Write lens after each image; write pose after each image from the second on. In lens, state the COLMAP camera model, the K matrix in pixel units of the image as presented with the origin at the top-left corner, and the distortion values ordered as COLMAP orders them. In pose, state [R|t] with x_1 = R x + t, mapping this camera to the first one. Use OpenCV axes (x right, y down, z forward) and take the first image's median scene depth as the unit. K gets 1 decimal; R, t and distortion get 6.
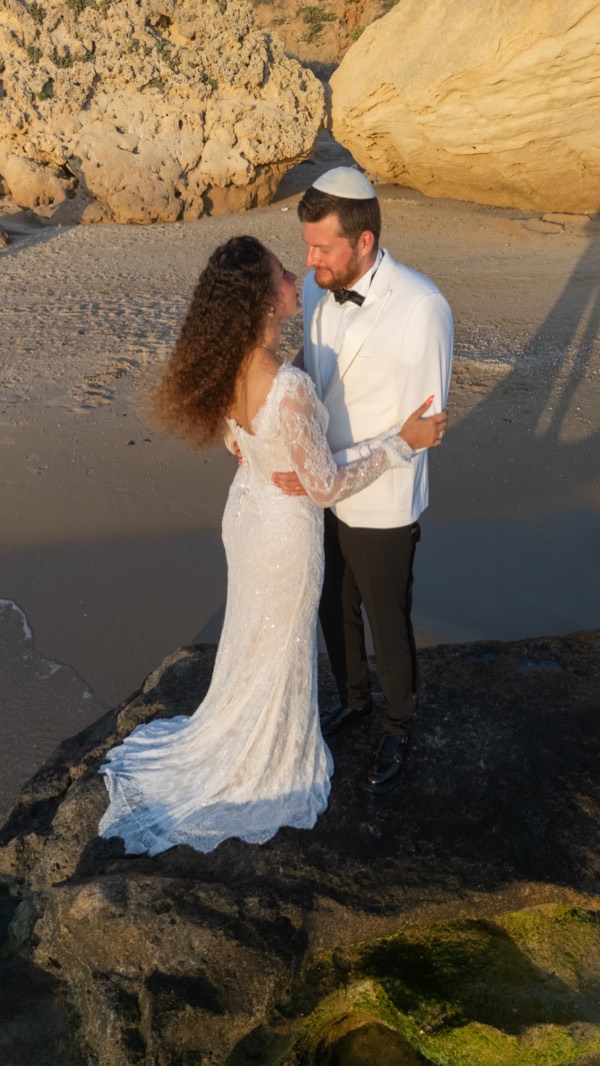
lens RADIAL K [[793.3, 0, 291.6], [0, 793.3, 542.7], [0, 0, 1]] dist [0.053892, -0.052055]
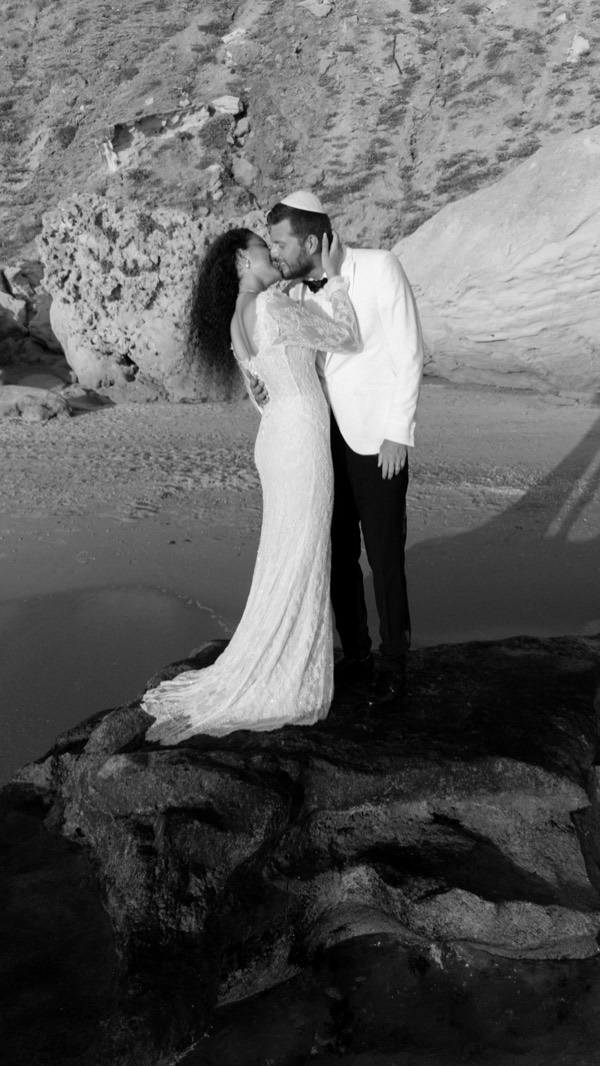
lens RADIAL K [[793.3, 0, 305.1], [0, 793.3, 535.7], [0, 0, 1]] dist [0.053892, -0.052055]
pose [[0.999427, 0.012108, -0.031604, 0.013025], [-0.019206, 0.971797, -0.235036, 0.100019], [0.027867, 0.235508, 0.971473, -0.045684]]
